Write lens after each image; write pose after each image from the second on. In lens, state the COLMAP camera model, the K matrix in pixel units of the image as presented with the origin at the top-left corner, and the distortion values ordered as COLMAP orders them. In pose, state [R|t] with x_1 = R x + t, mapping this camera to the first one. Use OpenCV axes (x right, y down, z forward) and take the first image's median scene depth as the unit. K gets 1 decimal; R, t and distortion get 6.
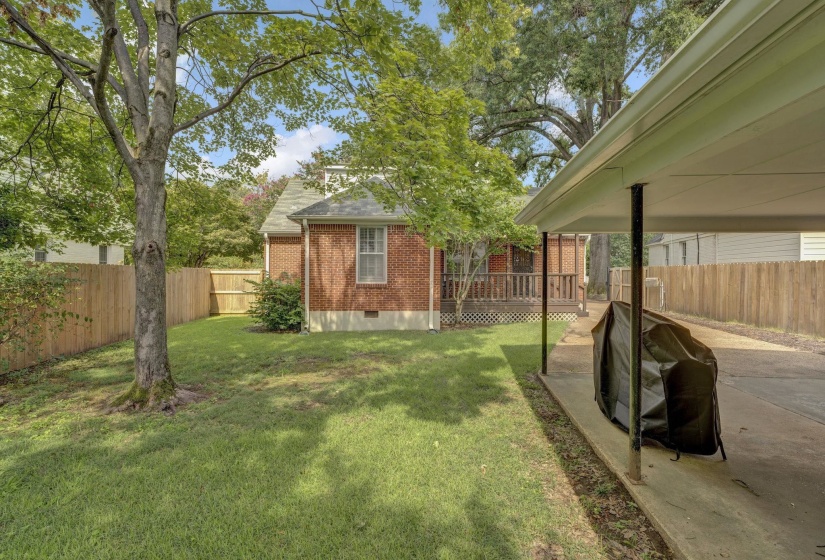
lens RADIAL K [[367.1, 0, 414.5], [0, 367.1, 278.4], [0, 0, 1]] dist [-0.000674, -0.000307]
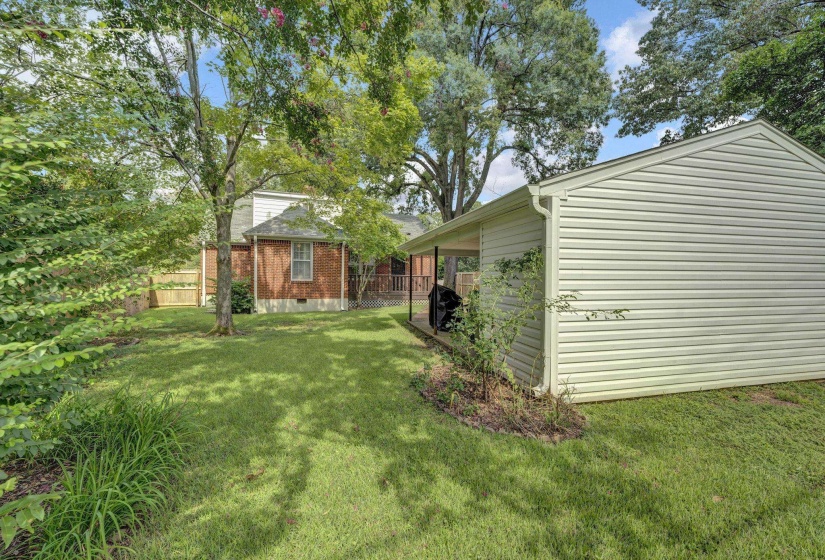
lens RADIAL K [[367.1, 0, 414.5], [0, 367.1, 278.4], [0, 0, 1]] dist [-0.000674, -0.000307]
pose [[0.942149, 0.009050, 0.335073, -0.186512], [-0.005140, 0.999908, -0.012553, 0.021621], [-0.335156, 0.010104, 0.942109, -0.559878]]
